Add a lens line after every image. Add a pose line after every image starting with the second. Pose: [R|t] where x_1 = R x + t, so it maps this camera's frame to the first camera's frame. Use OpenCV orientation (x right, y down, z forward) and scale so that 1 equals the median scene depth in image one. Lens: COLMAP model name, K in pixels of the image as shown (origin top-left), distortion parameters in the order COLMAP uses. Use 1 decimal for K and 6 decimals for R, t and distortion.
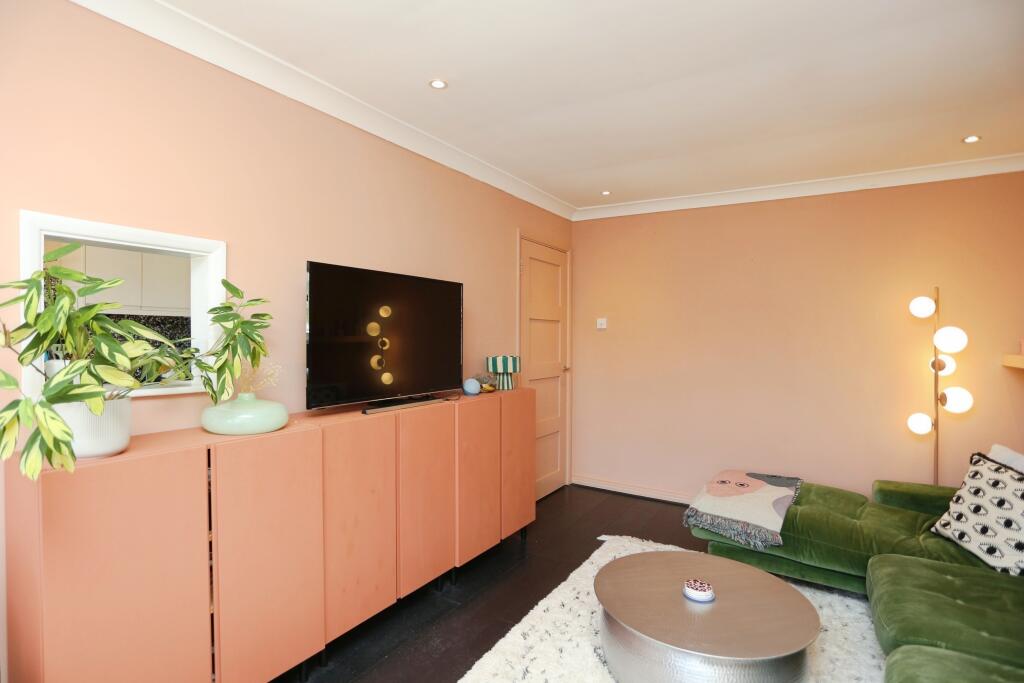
lens RADIAL K [[517.3, 0, 513.1], [0, 517.3, 329.6], [0, 0, 1]] dist [-0.002377, -0.000267]
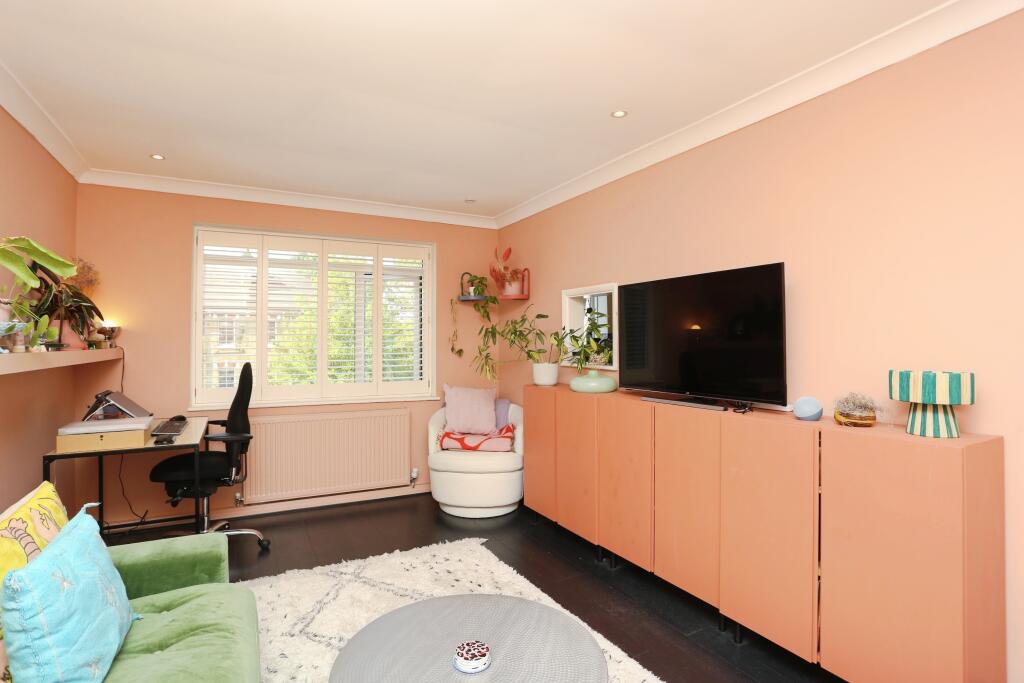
lens RADIAL K [[510.7, 0, 511.5], [0, 510.7, 351.3], [0, 0, 1]] dist [-0.099953, 0.050475]
pose [[-0.496255, -0.000027, -0.868177, 0.824893], [-0.003679, 0.999991, 0.002072, 0.043720], [0.868169, 0.004223, -0.496250, 1.218406]]
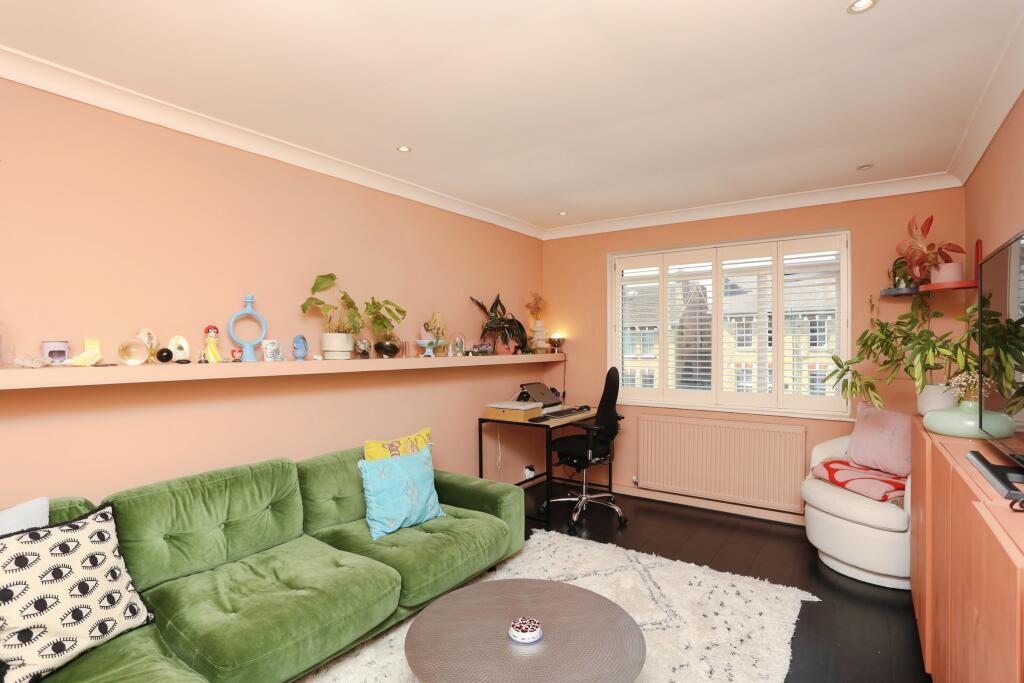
lens RADIAL K [[511.0, 0, 508.8], [0, 511.0, 366.9], [0, 0, 1]] dist [0.001878, -0.000027]
pose [[-0.998173, -0.014044, 0.058770, 0.284196], [-0.011597, 0.999060, 0.041774, 0.013996], [-0.059302, 0.041016, -0.997397, 1.609246]]
